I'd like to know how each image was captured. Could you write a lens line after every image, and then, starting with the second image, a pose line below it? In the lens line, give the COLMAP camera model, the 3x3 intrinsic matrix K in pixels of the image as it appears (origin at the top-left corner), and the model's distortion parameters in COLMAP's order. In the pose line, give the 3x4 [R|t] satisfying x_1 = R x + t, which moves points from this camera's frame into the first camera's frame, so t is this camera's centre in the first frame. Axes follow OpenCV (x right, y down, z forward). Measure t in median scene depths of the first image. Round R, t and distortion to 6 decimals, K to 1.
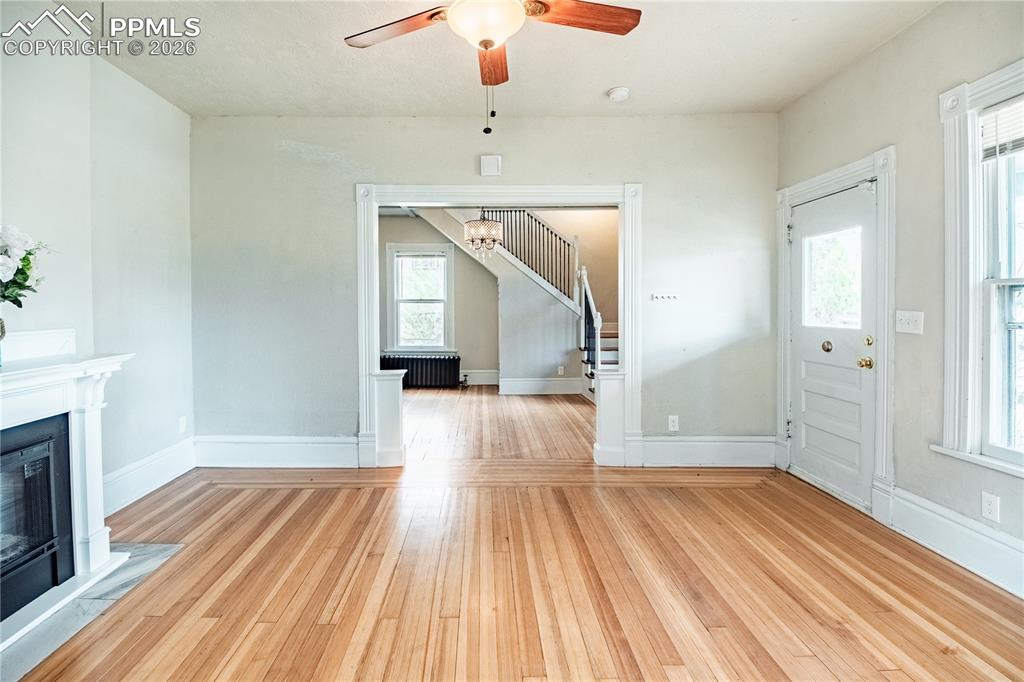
lens RADIAL K [[462.4, 0, 488.8], [0, 462.4, 339.8], [0, 0, 1]] dist [0.023749, -0.022469]
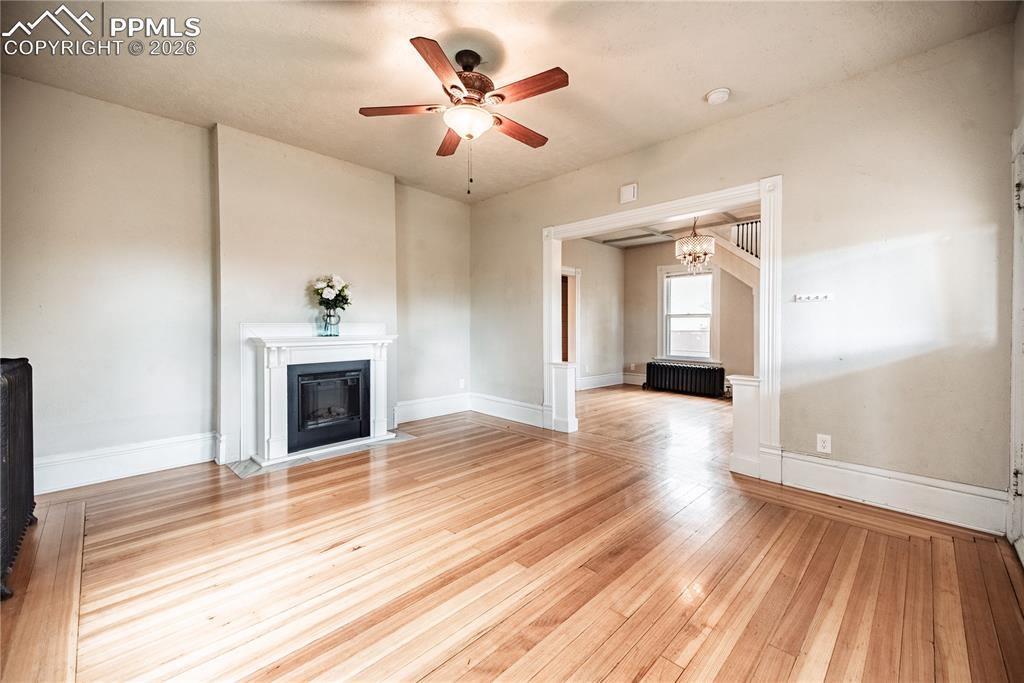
lens RADIAL K [[407.4, 0, 535.6], [0, 407.4, 360.7], [0, 0, 1]] dist [0.032346, -0.010547]
pose [[0.727360, 0.060324, -0.683599, 0.580678], [-0.054887, 0.998052, 0.029672, 0.035333], [0.684057, 0.015939, 0.729254, 0.073057]]
